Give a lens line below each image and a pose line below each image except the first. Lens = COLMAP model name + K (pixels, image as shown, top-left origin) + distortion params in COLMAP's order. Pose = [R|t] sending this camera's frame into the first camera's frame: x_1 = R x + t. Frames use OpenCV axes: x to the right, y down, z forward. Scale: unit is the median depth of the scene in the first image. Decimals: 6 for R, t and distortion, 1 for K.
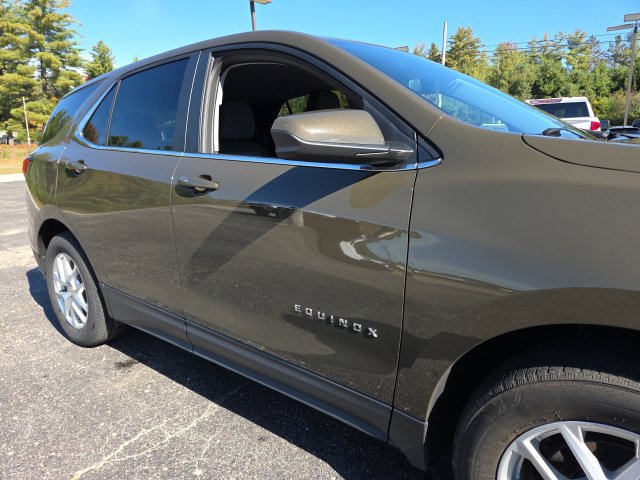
lens RADIAL K [[427.2, 0, 322.0], [0, 427.2, 236.9], [0, 0, 1]] dist [0.039927, -0.031256]
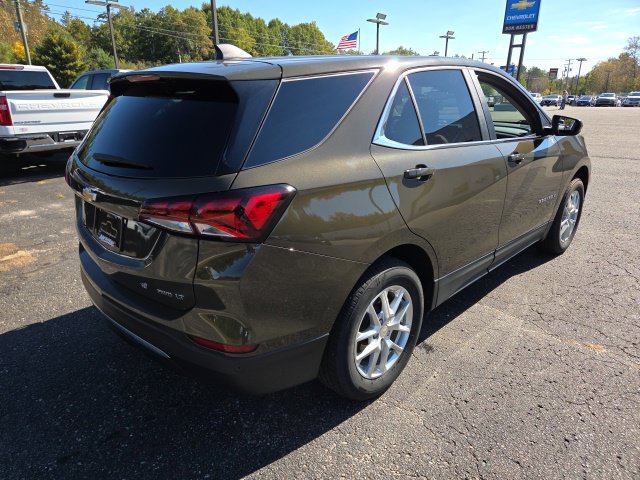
lens RADIAL K [[427.2, 0, 318.6], [0, 427.2, 237.4], [0, 0, 1]] dist [0.039927, -0.031256]
pose [[0.107368, -0.293384, 0.949946, -0.387559], [0.212967, 0.940079, 0.266266, -0.083266], [-0.971142, 0.173719, 0.163416, 0.283864]]
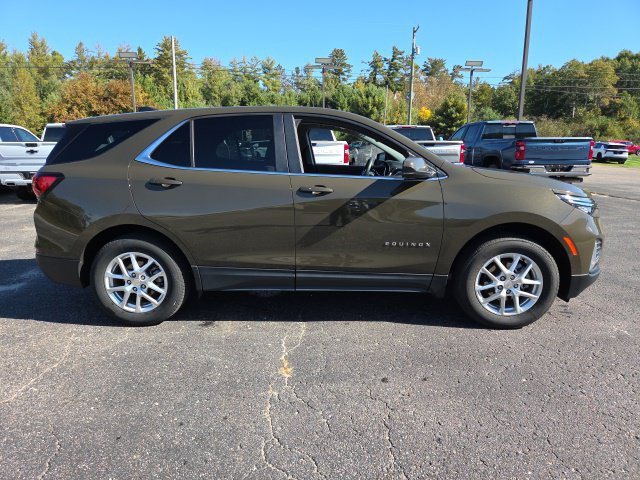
lens RADIAL K [[427.2, 0, 324.2], [0, 427.2, 235.3], [0, 0, 1]] dist [0.039927, -0.031256]
pose [[0.800608, -0.094773, 0.591646, -0.256553], [0.106183, 0.994225, 0.015576, 0.008662], [-0.589706, 0.050352, 0.806047, -0.093159]]
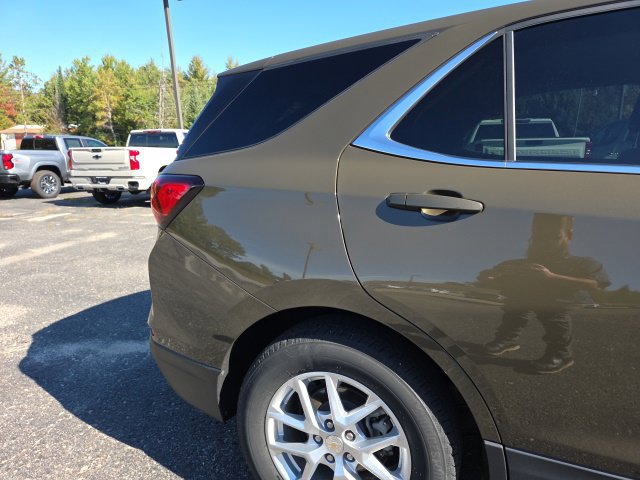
lens RADIAL K [[429.9, 0, 322.3], [0, 429.9, 235.6], [0, 0, 1]] dist [0.027328, -0.012986]
pose [[0.961287, -0.030876, 0.273813, -0.214792], [0.040786, 0.998700, -0.030574, -0.030628], [-0.272513, 0.040558, 0.961297, 0.151135]]
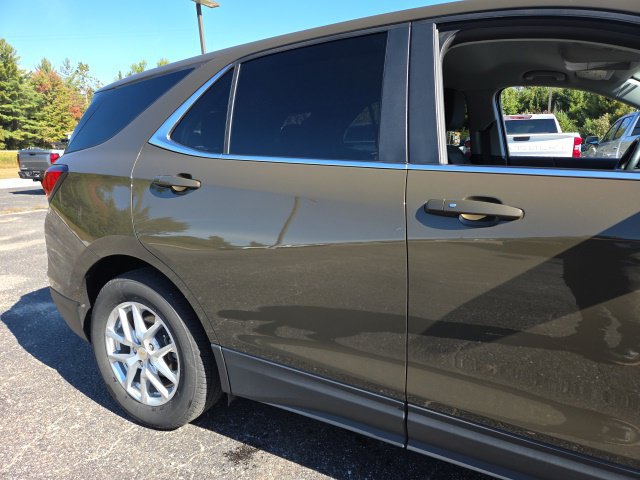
lens RADIAL K [[427.2, 0, 324.2], [0, 427.2, 239.4], [0, 0, 1]] dist [0.039927, -0.031256]
pose [[0.985261, -0.020117, 0.169871, -0.118466], [0.023815, 0.999521, -0.019761, -0.012841], [-0.169392, 0.023515, 0.985268, 0.070143]]
